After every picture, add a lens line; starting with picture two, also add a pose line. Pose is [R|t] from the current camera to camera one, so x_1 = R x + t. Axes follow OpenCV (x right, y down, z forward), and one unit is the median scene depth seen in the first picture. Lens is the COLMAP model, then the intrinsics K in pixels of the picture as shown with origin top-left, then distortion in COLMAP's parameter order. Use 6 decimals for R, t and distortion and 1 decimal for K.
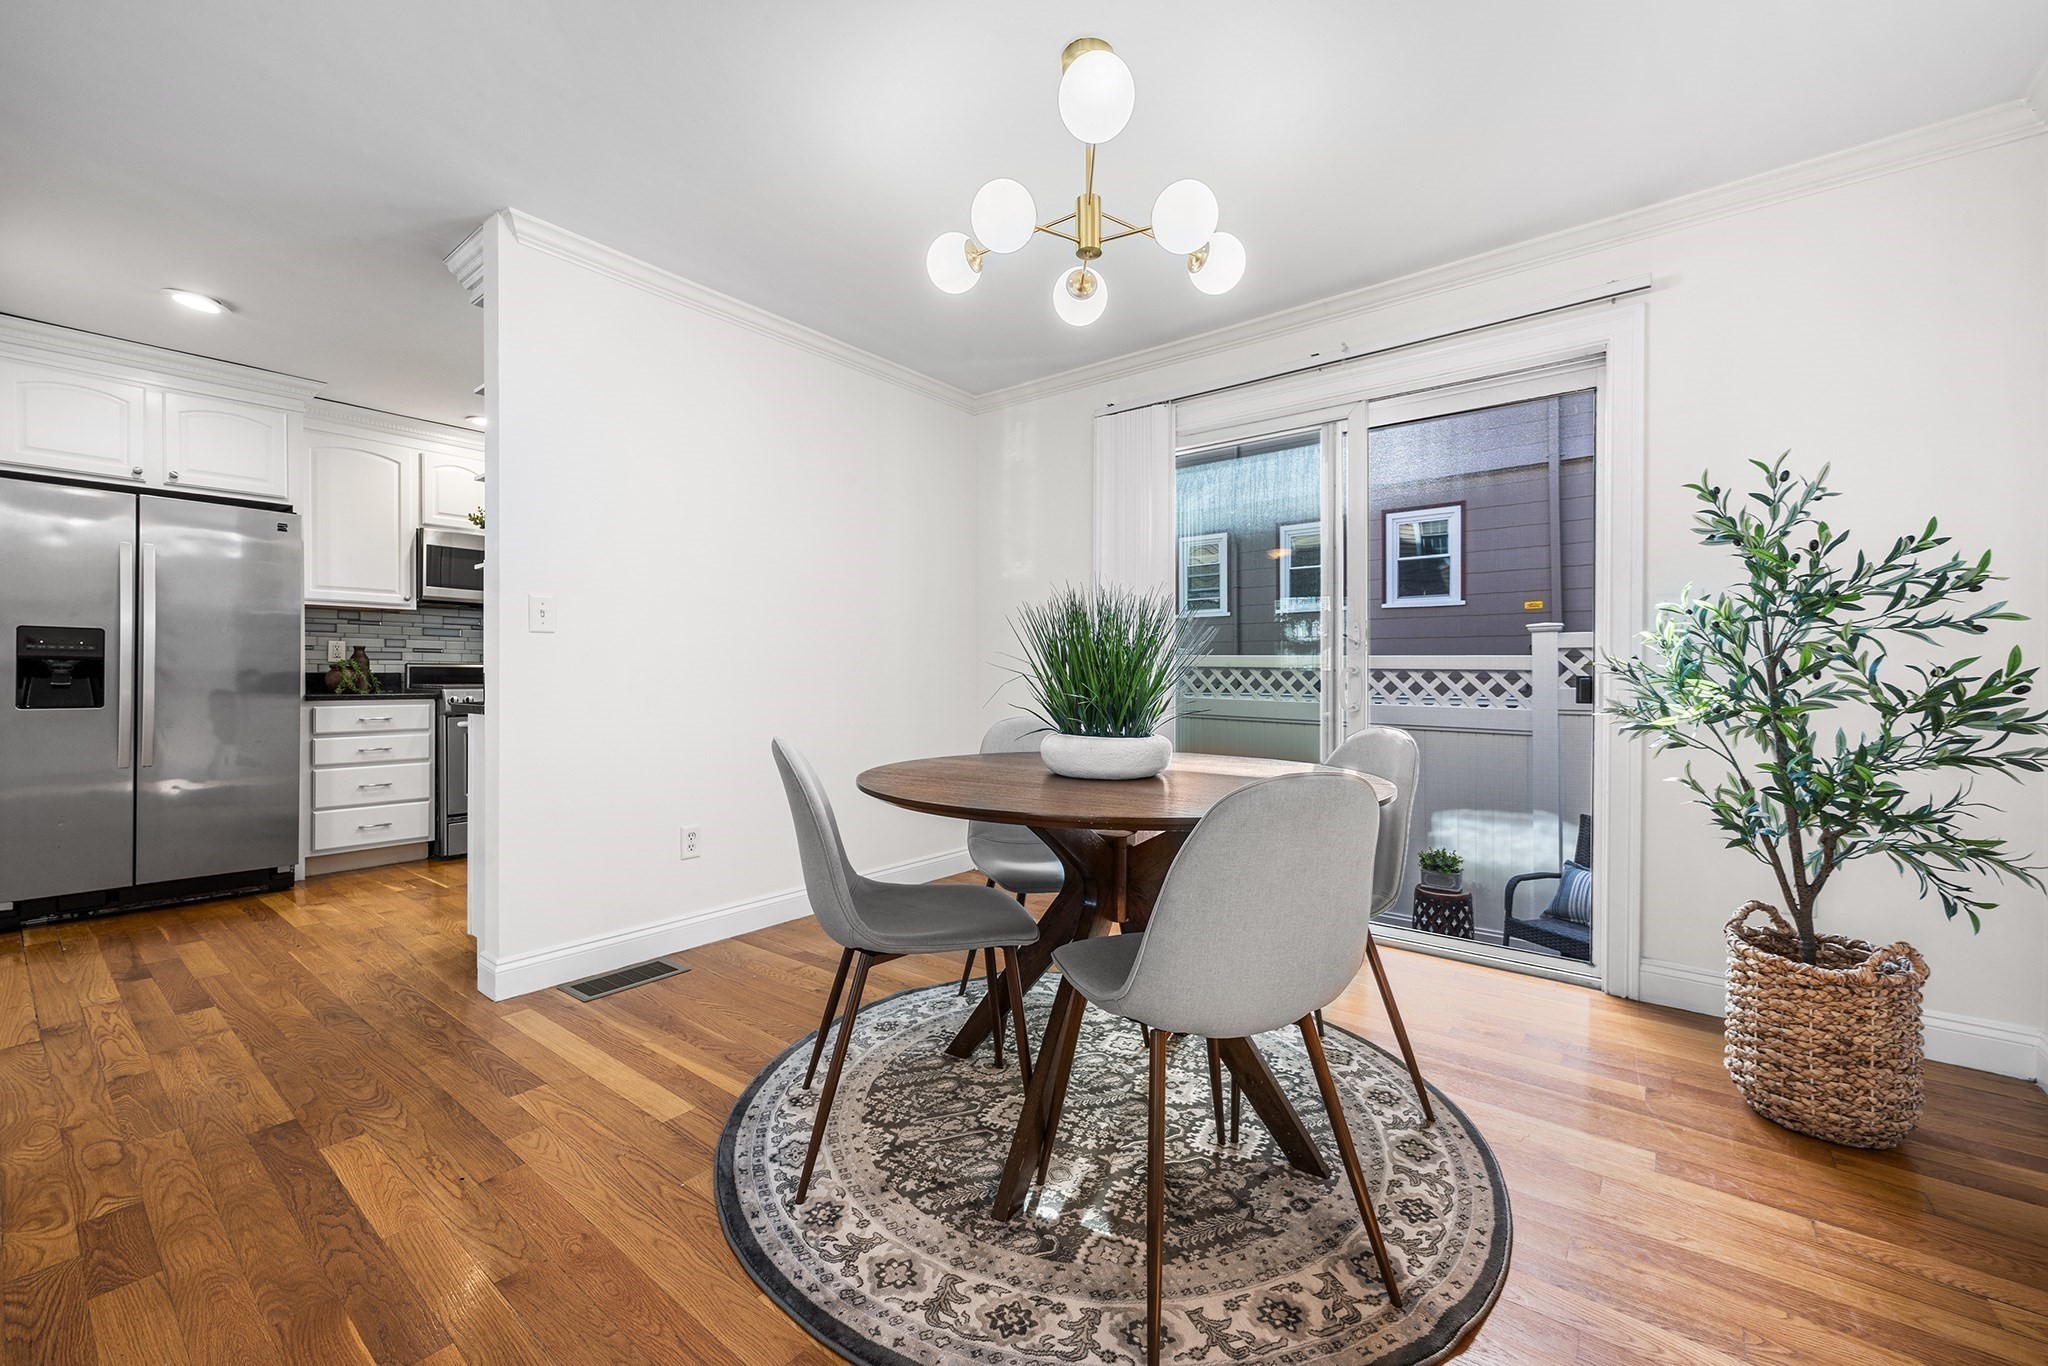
lens RADIAL K [[816.8, 0, 1019.2], [0, 816.8, 680.7], [0, 0, 1]] dist [-0.000186, -0.000146]
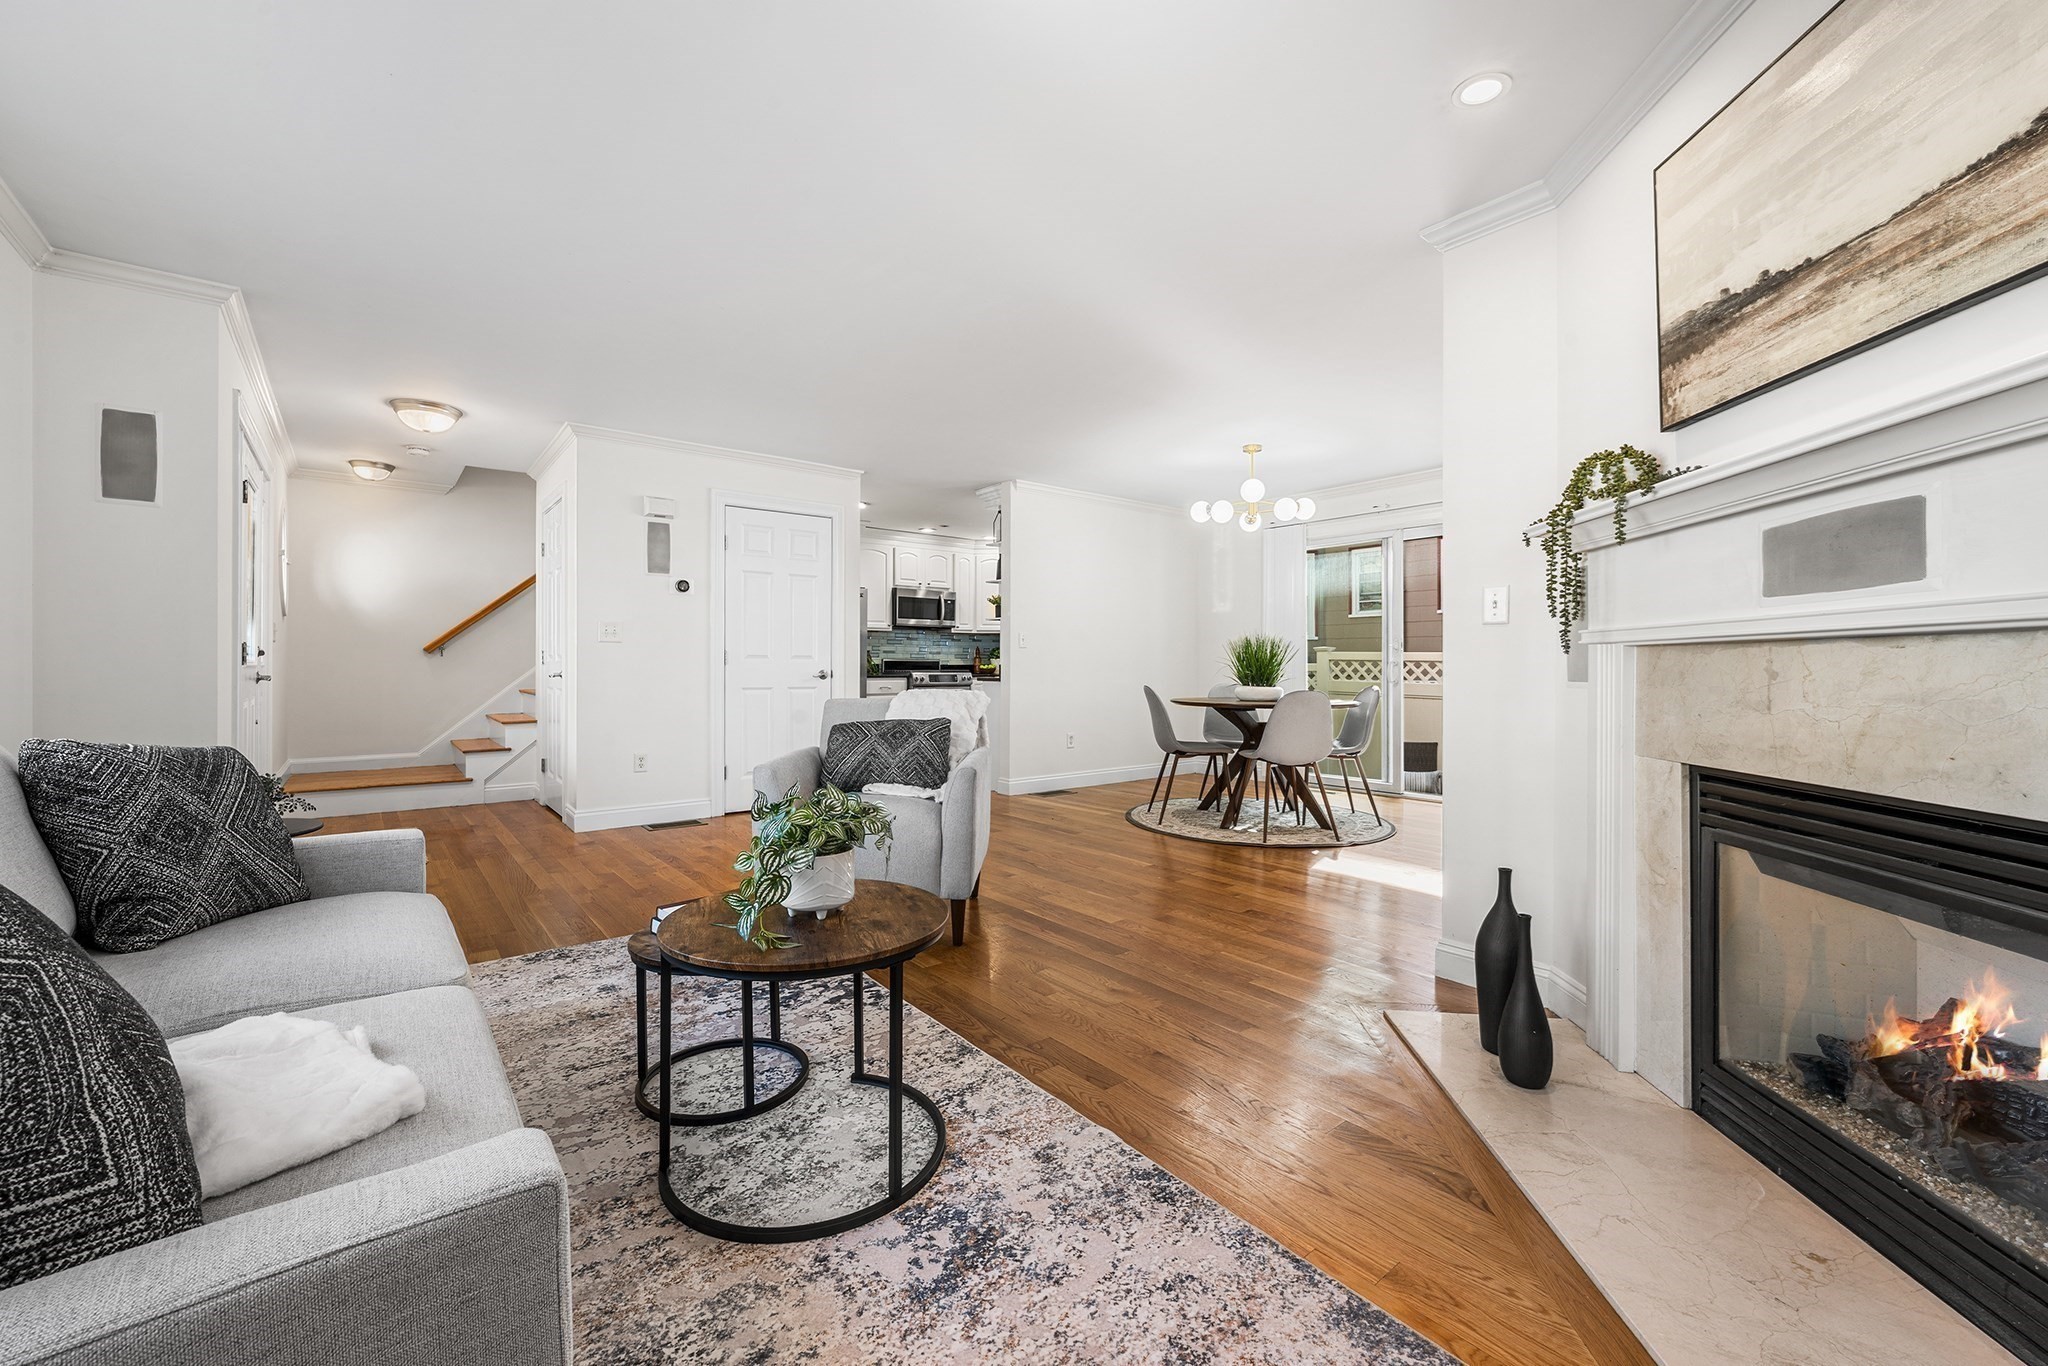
lens RADIAL K [[816.8, 0, 1024.0], [0, 816.8, 666.4], [0, 0, 1]] dist [-0.000186, -0.000146]
pose [[0.975507, 0.000255, -0.219967, -0.045252], [-0.001421, 0.999986, -0.005140, 0.009148], [0.219963, 0.005327, 0.975494, -1.342242]]
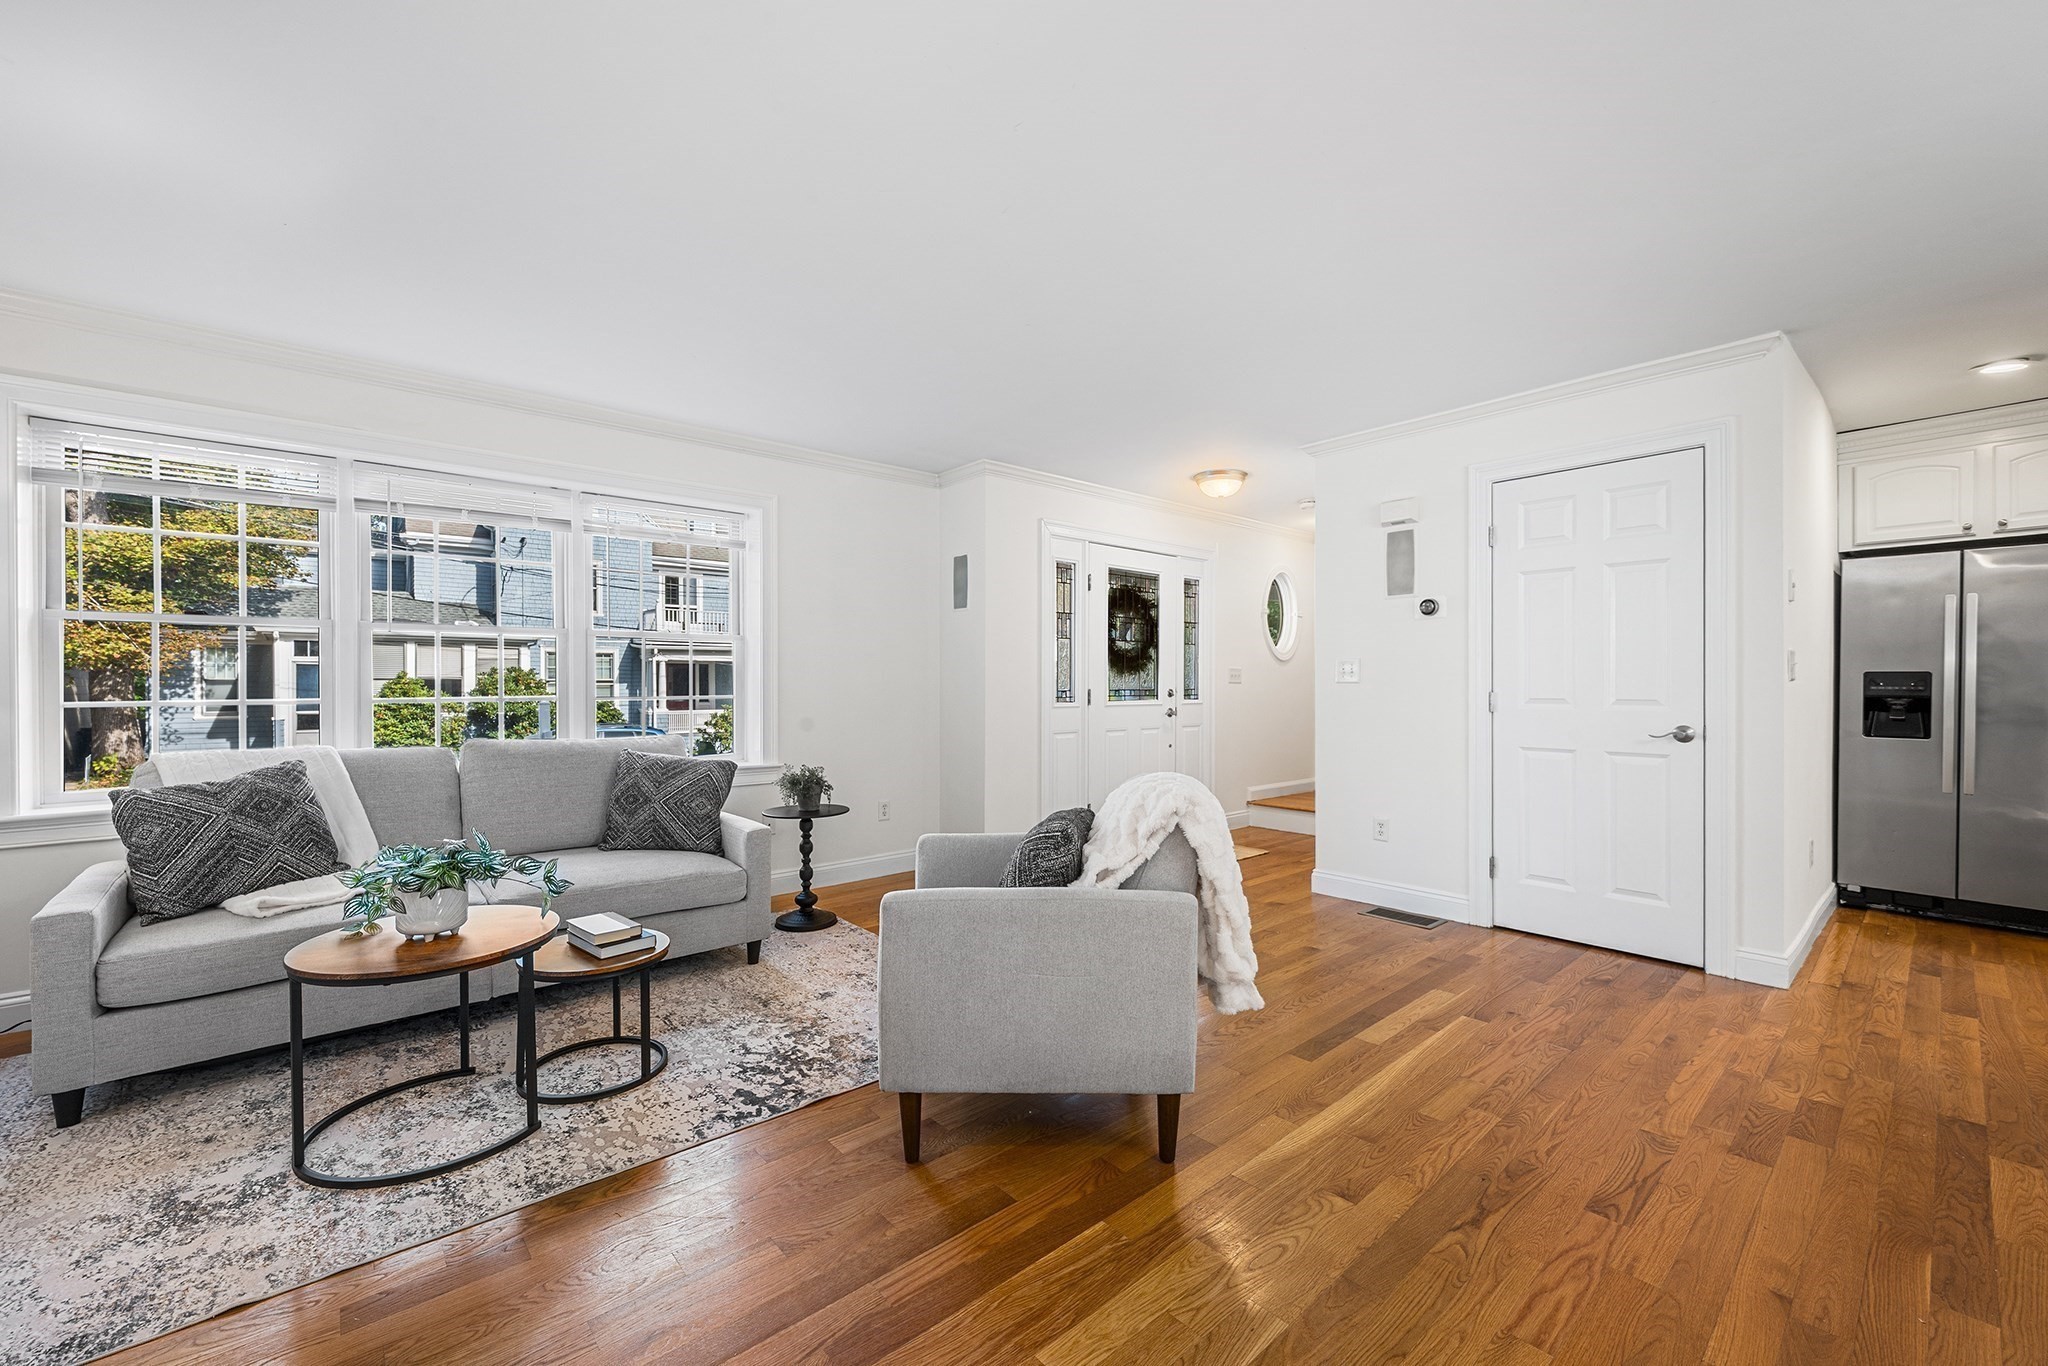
lens RADIAL K [[816.8, 0, 1019.1], [0, 816.8, 685.9], [0, 0, 1]] dist [-0.000186, -0.000146]
pose [[-0.185453, 0.000048, -0.982653, 0.322956], [-0.004253, 0.999991, 0.000851, -0.047118], [0.982644, 0.004337, -0.185451, -0.076708]]
